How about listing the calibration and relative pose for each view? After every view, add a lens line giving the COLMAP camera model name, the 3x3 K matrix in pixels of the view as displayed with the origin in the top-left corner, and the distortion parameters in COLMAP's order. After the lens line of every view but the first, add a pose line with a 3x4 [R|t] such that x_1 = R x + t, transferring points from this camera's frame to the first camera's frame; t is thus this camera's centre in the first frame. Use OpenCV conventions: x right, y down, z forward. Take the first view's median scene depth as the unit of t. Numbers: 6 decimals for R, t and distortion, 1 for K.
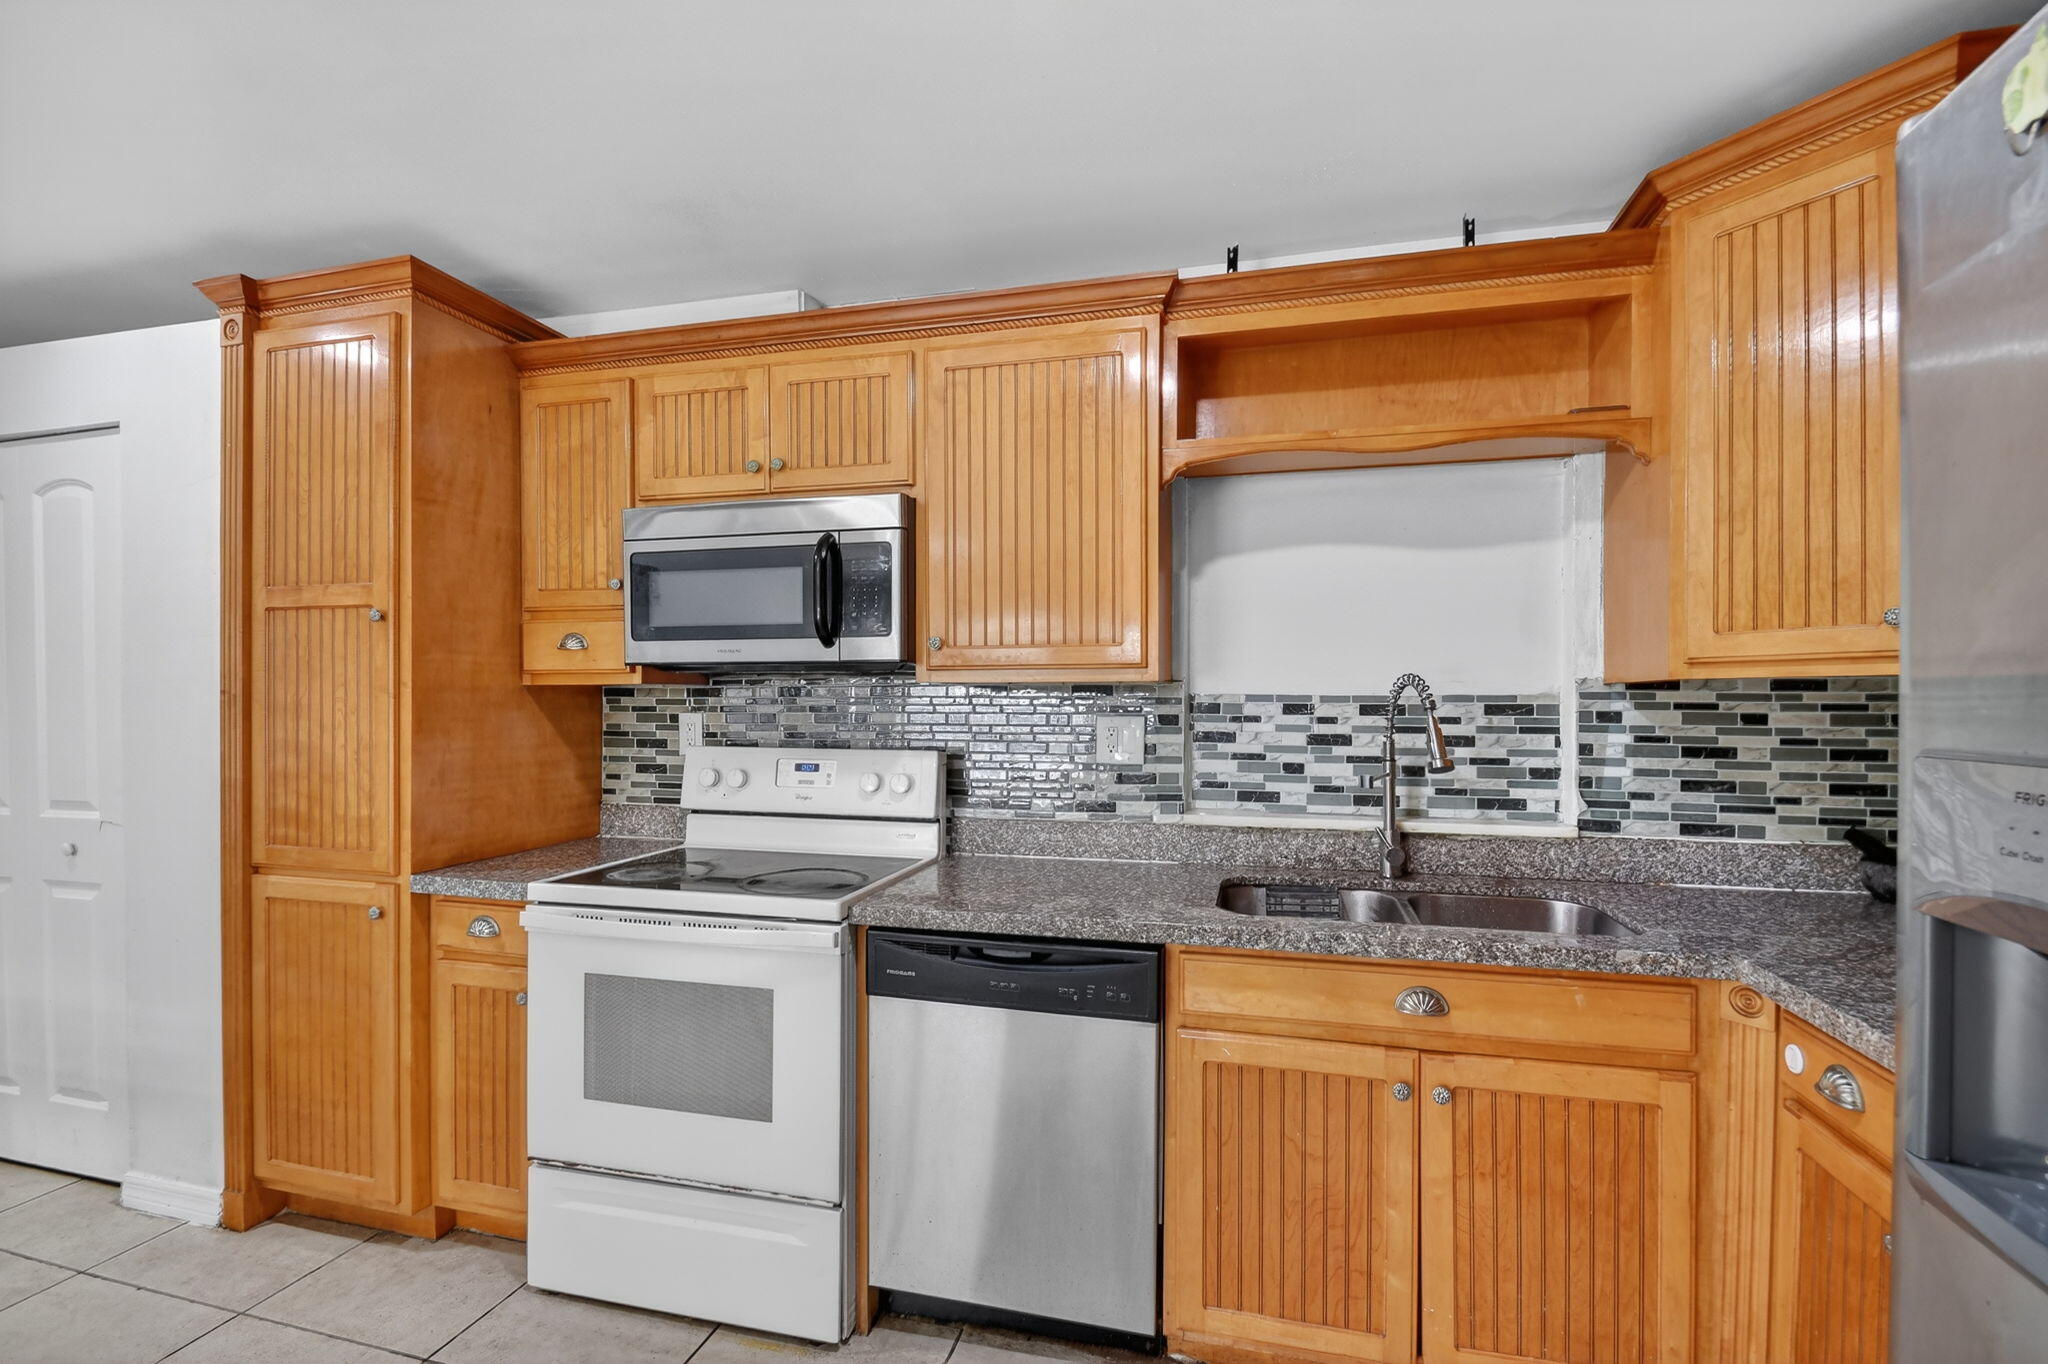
lens RADIAL K [[894.2, 0, 1042.9], [0, 894.2, 714.9], [0, 0, 1]] dist [-0.012934, -0.001115]
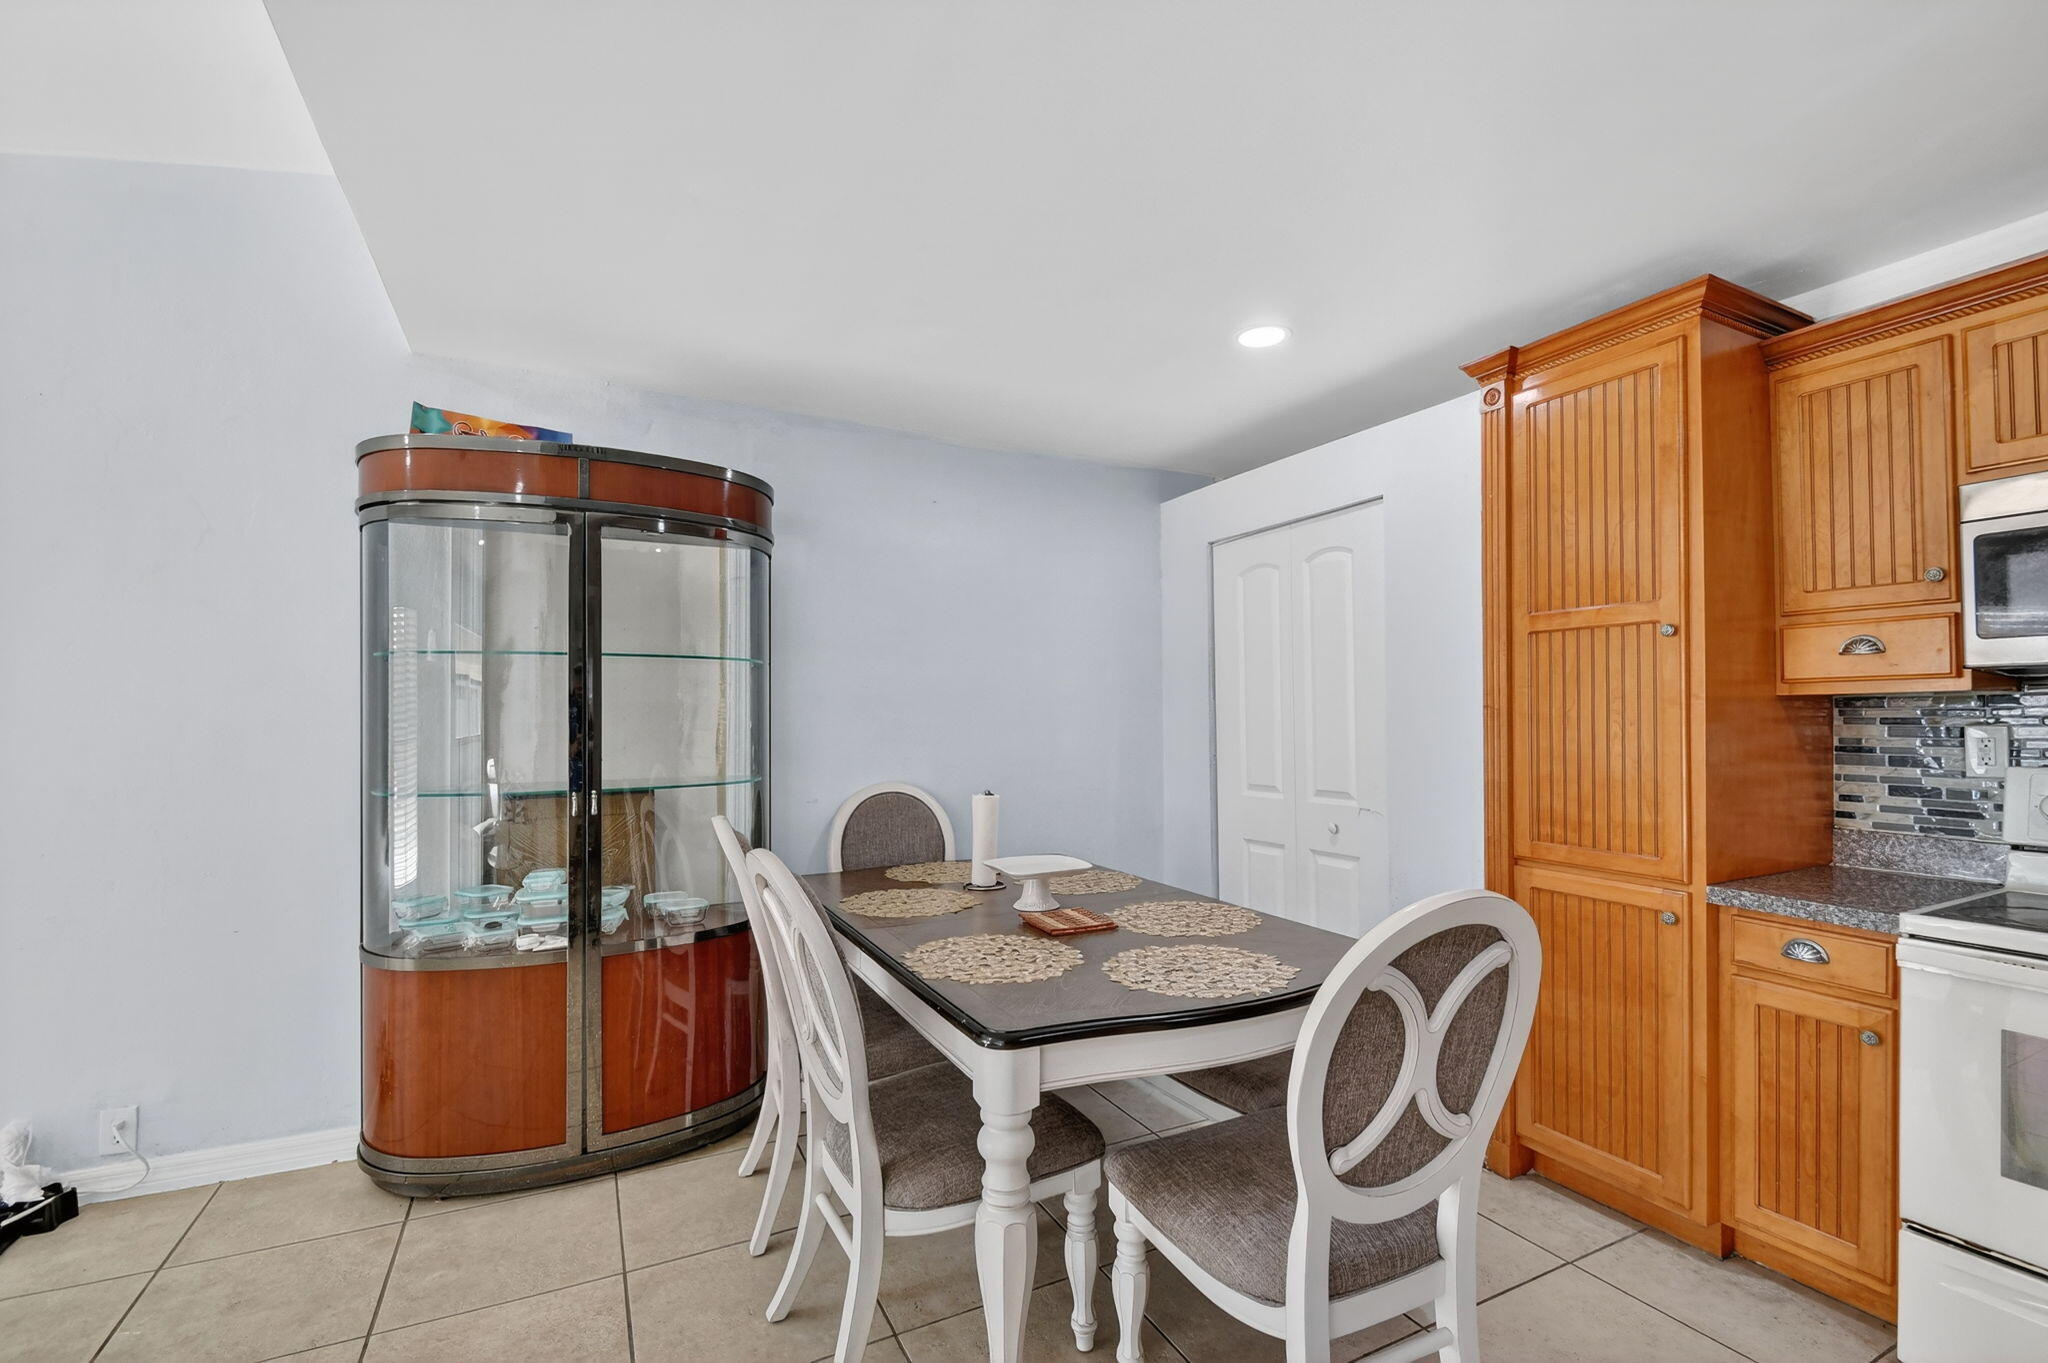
lens RADIAL K [[894.2, 0, 1023.6], [0, 894.2, 711.3], [0, 0, 1]] dist [-0.012934, -0.001115]
pose [[0.650645, -0.009367, -0.759324, -0.433721], [-0.008547, 0.999770, -0.019657, 0.009179], [0.759334, 0.019280, 0.650416, -0.236230]]
